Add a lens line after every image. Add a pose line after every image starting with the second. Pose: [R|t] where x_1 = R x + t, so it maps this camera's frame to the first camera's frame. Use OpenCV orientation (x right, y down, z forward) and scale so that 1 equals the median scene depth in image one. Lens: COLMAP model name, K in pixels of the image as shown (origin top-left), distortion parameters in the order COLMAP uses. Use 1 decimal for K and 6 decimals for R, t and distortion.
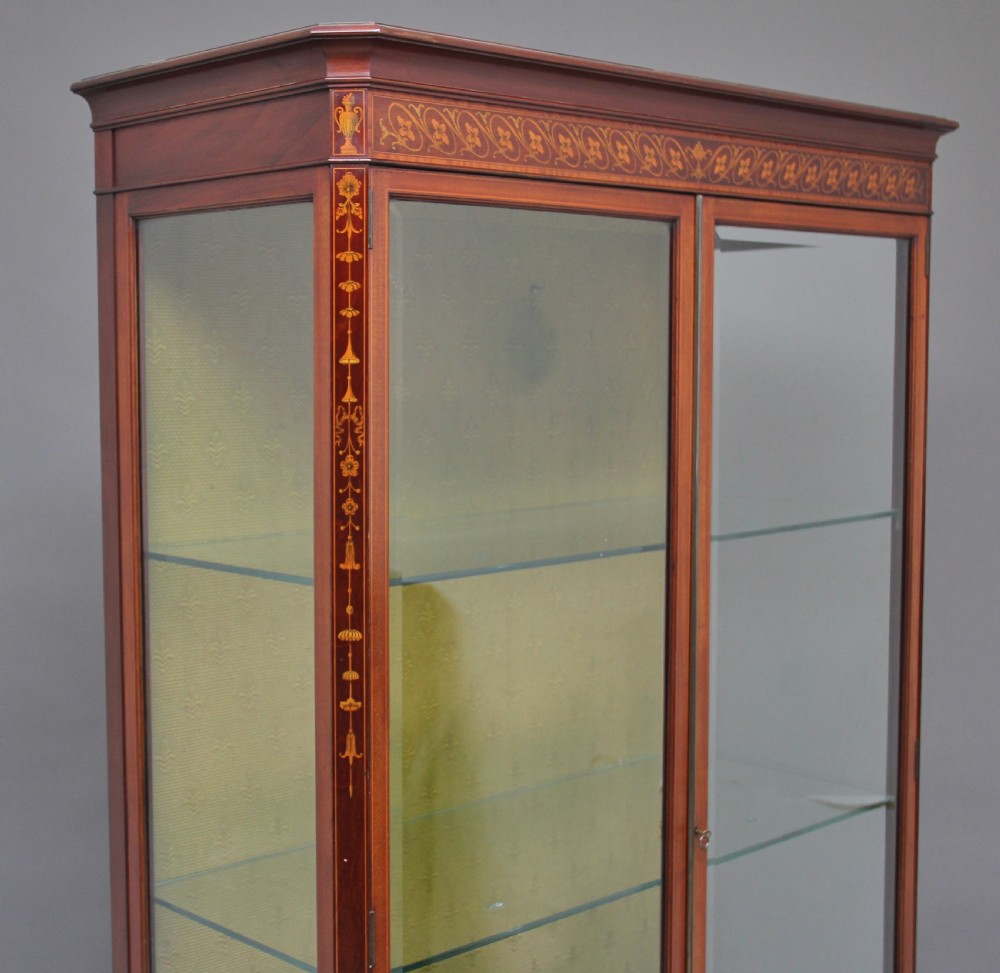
lens RADIAL K [[1634.6, 0, 453.8], [0, 1634.6, 502.8], [0, 0, 1]] dist [-0.056007, 0.000000]
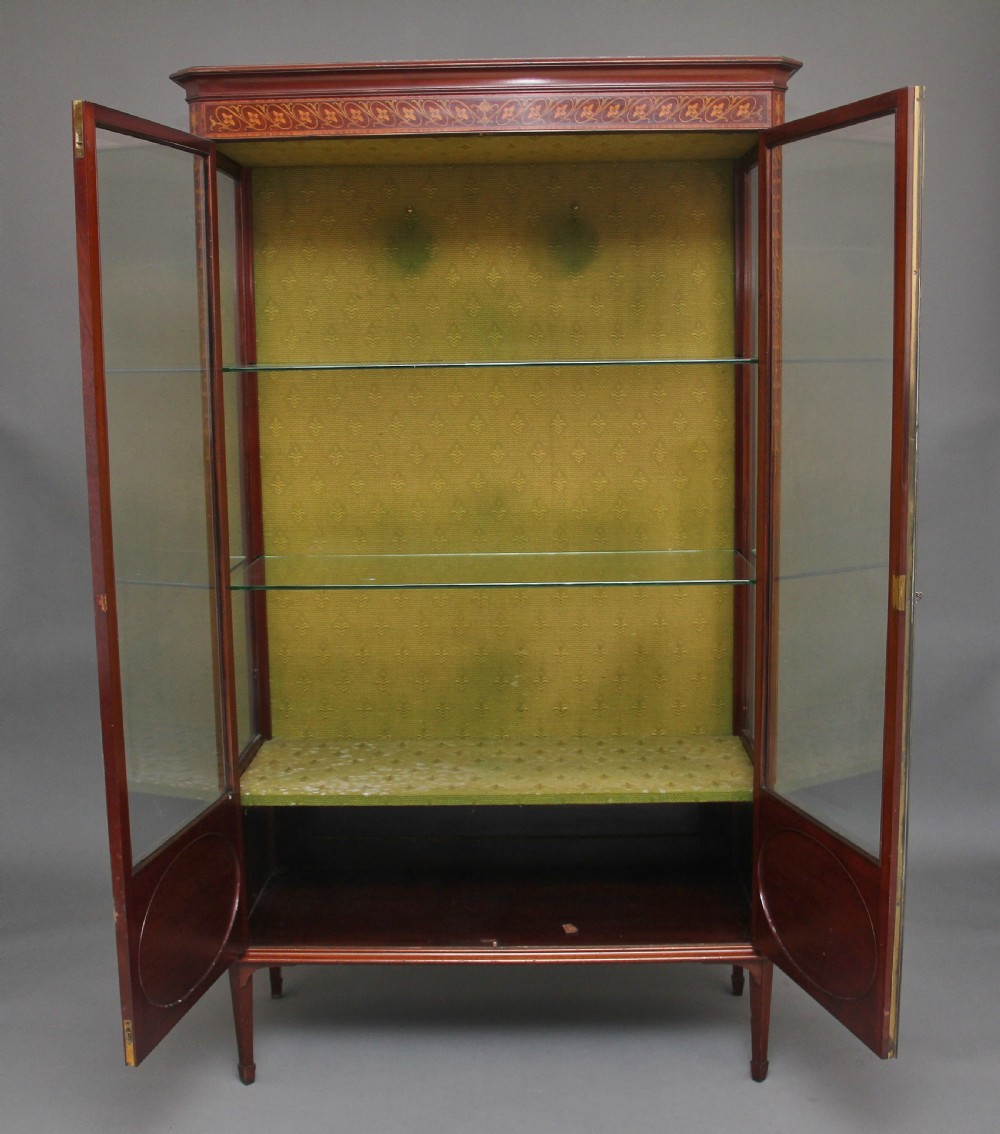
lens RADIAL K [[1411.7, 0, 501.1], [0, 1411.7, 558.5], [0, 0, 1]] dist [-0.131742, 0.000000]
pose [[0.733215, 0.093581, -0.673526, 1.250653], [-0.054961, 0.995400, 0.078471, 0.121058], [0.677772, -0.020519, 0.734986, 0.041132]]
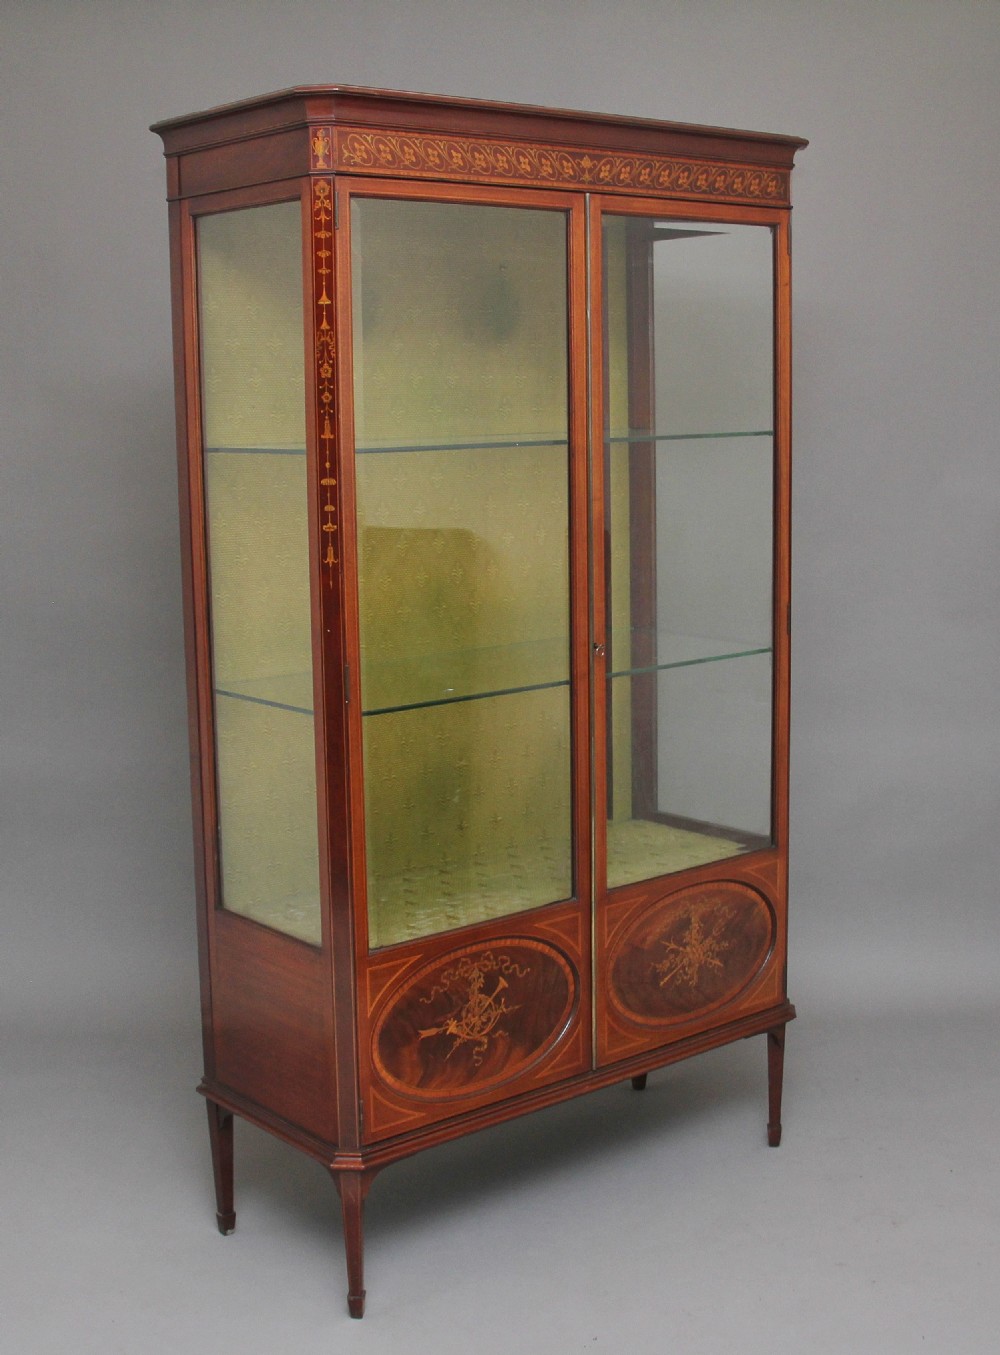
lens RADIAL K [[1754.7, 0, 534.4], [0, 1754.7, 678.2], [0, 0, 1]] dist [-0.120769, 0.000000]
pose [[0.999049, -0.004064, -0.043410, 0.194467], [0.007097, 0.997525, 0.069952, 0.146483], [0.043018, -0.070194, 0.996605, -0.626716]]
